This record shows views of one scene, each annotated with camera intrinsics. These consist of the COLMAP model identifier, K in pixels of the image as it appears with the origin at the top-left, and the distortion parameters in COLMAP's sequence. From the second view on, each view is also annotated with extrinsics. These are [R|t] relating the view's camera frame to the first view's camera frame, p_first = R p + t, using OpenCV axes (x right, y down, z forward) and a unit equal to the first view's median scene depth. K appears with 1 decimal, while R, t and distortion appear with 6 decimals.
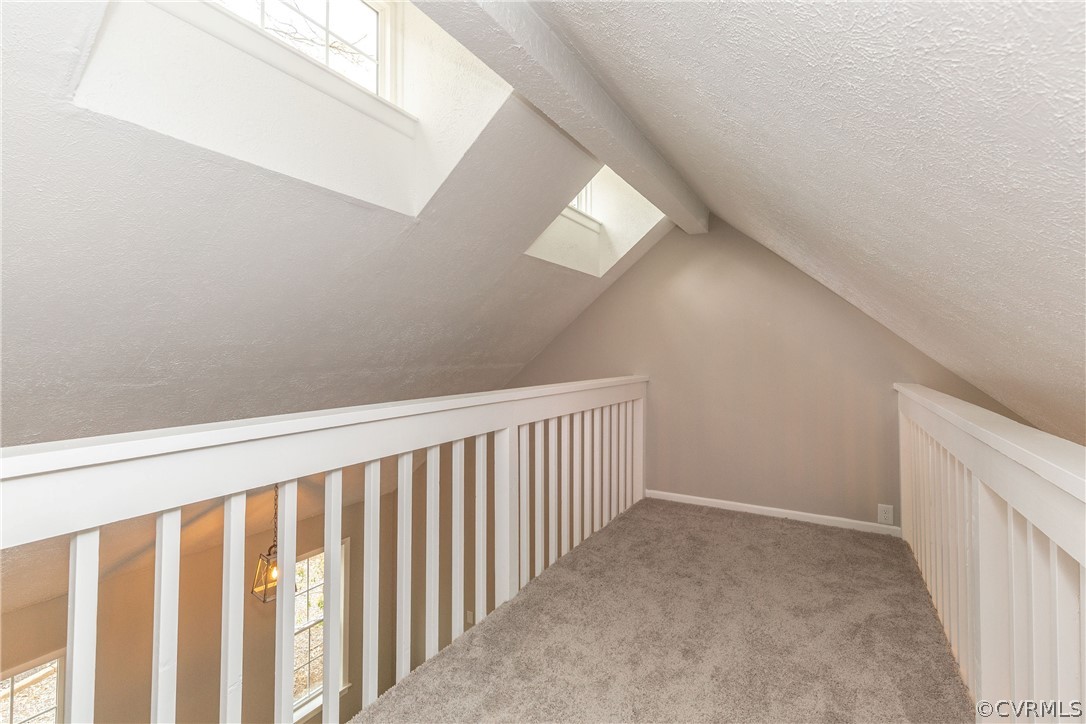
lens RADIAL K [[493.1, 0, 543.5], [0, 493.1, 338.8], [0, 0, 1]] dist [0.006519, -0.002688]
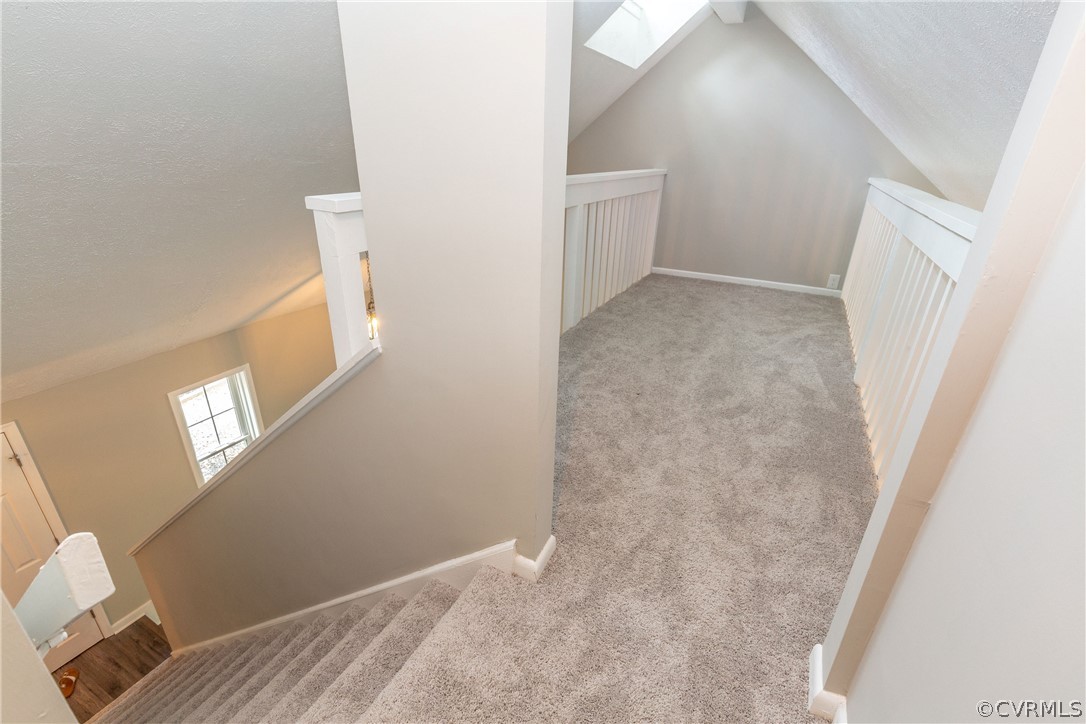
lens RADIAL K [[493.1, 0, 540.4], [0, 493.1, 364.0], [0, 0, 1]] dist [0.006519, -0.002688]
pose [[0.998320, -0.000383, 0.057936, -0.212651], [-0.024268, 0.905266, 0.424152, 0.006706], [-0.052610, -0.424845, 0.903736, -0.313320]]
